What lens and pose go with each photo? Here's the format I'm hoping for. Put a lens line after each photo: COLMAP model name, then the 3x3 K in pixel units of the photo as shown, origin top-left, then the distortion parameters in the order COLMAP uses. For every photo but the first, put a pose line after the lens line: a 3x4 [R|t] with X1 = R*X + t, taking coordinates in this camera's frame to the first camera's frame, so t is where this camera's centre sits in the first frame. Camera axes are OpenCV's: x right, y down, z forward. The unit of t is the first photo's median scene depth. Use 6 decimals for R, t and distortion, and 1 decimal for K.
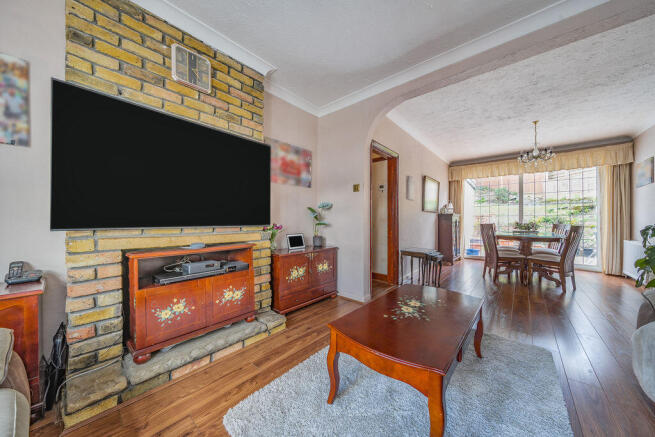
lens RADIAL K [[226.2, 0, 328.5], [0, 226.2, 220.3], [0, 0, 1]] dist [-0.000734, -0.000069]
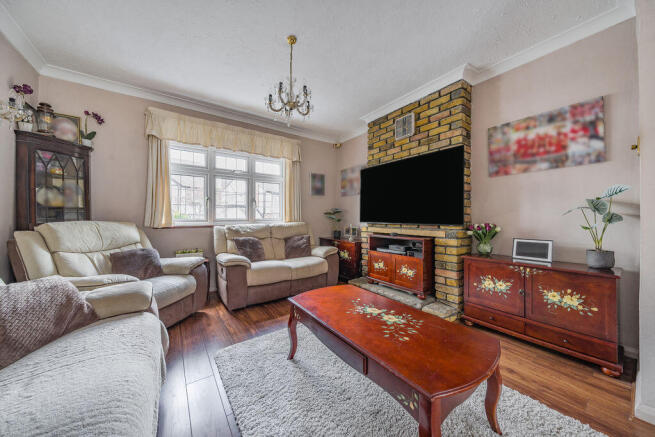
lens RADIAL K [[224.3, 0, 325.5], [0, 224.3, 215.6], [0, 0, 1]] dist [-0.001116, -0.000100]
pose [[-0.233426, -0.013271, -0.972284, 0.940014], [-0.003697, 0.999912, -0.012760, -0.005708], [0.972368, 0.000616, -0.233454, 0.711682]]
